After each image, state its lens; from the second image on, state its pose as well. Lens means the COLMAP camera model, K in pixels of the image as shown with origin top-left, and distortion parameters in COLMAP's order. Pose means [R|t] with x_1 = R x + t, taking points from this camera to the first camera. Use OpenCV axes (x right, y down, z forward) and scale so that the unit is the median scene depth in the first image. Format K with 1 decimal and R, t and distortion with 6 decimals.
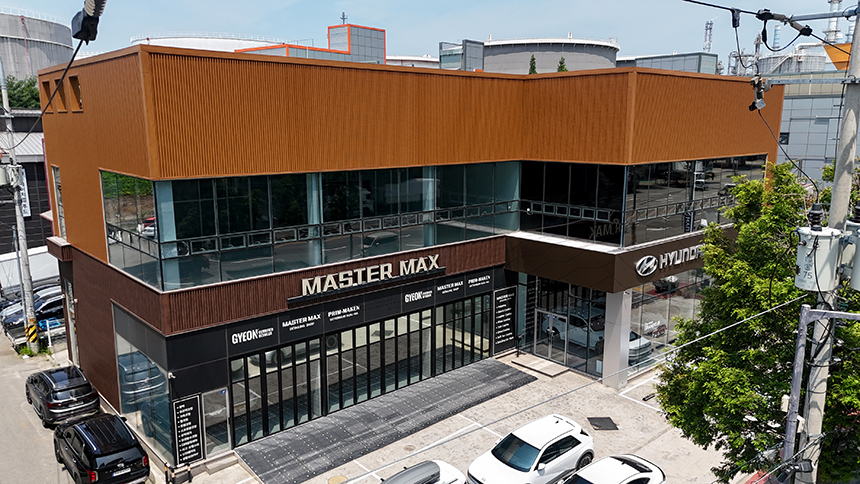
lens RADIAL K [[632.1, 0, 425.5], [0, 632.1, 244.3], [0, 0, 1]] dist [0.047807, -0.027991]
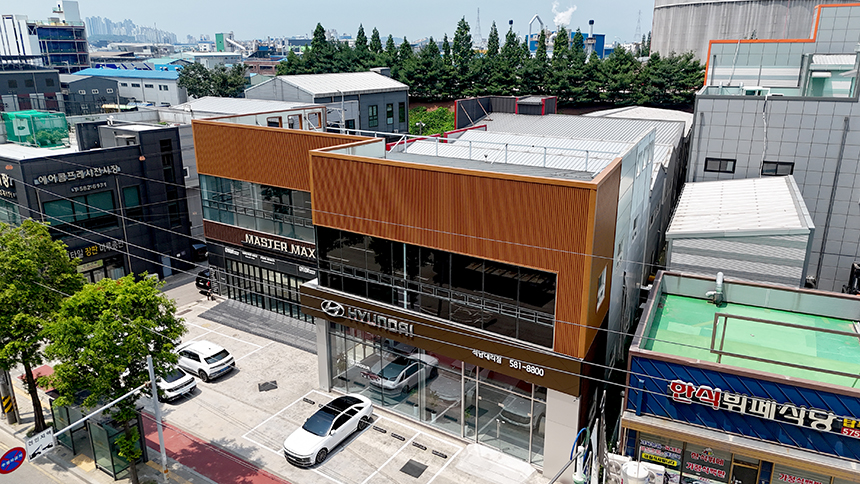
lens RADIAL K [[632.1, 0, 425.6], [0, 632.1, 241.1], [0, 0, 1]] dist [0.047807, -0.027991]
pose [[0.247373, 0.278038, -0.928171, 1.614472], [-0.179010, 0.954568, 0.238236, -0.447580], [0.952241, 0.107219, 0.285905, 0.875382]]
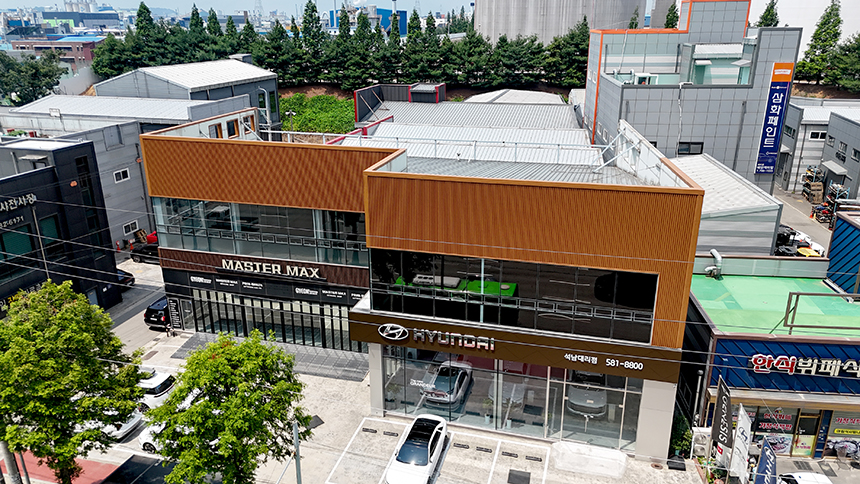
lens RADIAL K [[632.1, 0, 427.1], [0, 632.1, 241.9], [0, 0, 1]] dist [0.047807, -0.027991]
pose [[0.540528, 0.270488, -0.796659, 1.378196], [-0.149734, 0.962720, 0.225277, -0.434022], [0.827895, -0.002482, 0.560878, 0.427839]]
